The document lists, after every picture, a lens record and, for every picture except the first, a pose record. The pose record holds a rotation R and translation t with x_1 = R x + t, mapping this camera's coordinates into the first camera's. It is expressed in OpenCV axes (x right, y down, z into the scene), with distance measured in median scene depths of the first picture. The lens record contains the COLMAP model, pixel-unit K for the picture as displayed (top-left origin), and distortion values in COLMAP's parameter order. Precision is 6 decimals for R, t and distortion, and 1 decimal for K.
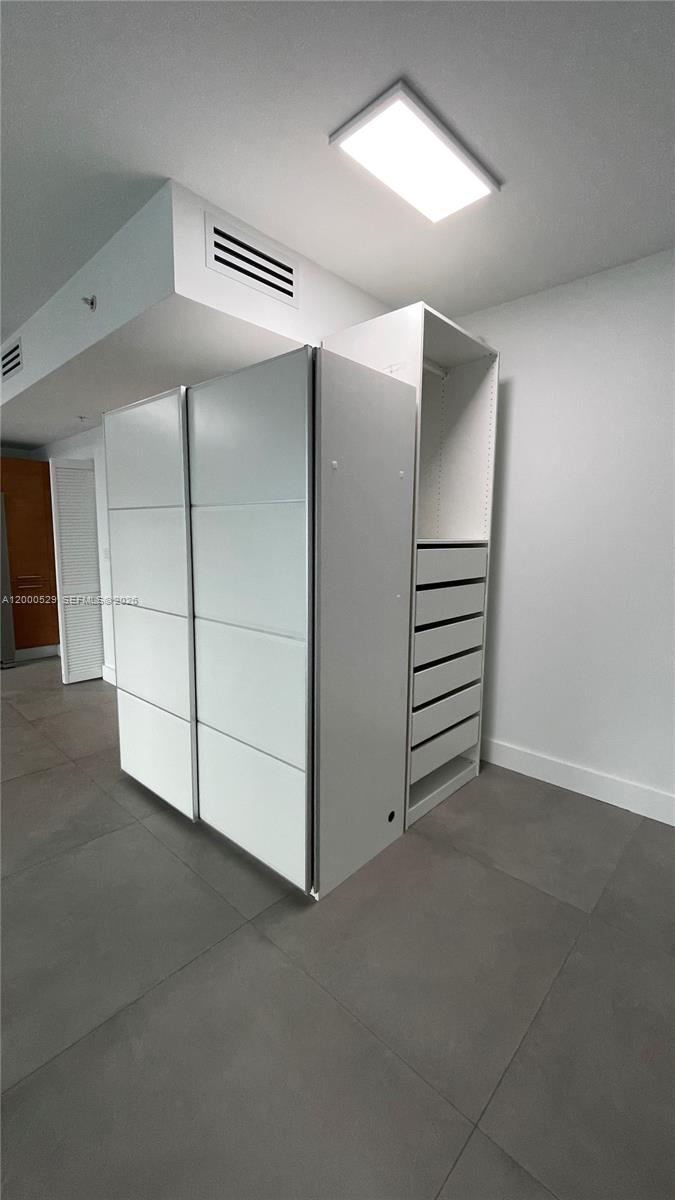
lens RADIAL K [[490.2, 0, 333.5], [0, 490.2, 600.1], [0, 0, 1]] dist [-0.004443, 0.002190]
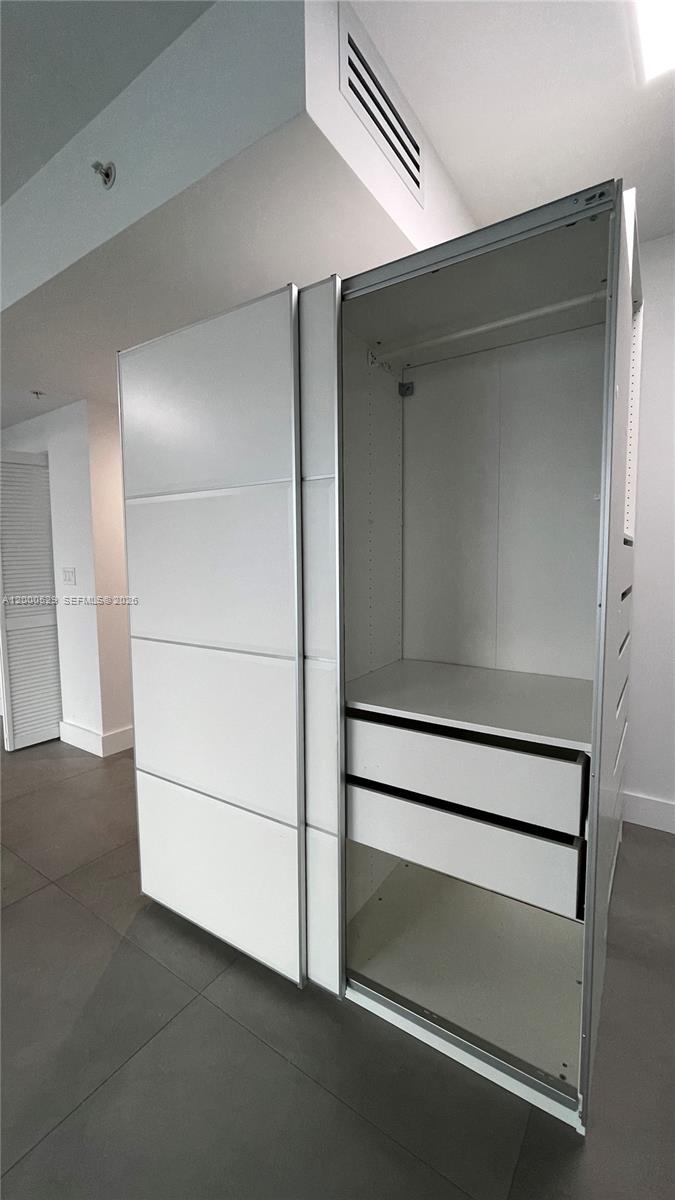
lens RADIAL K [[490.2, 0, 334.7], [0, 490.2, 596.4], [0, 0, 1]] dist [-0.004443, 0.002190]
pose [[0.987744, -0.037076, 0.151615, -0.308485], [0.044611, 0.997917, -0.046599, -0.012650], [-0.149571, 0.052791, 0.987341, 0.340248]]
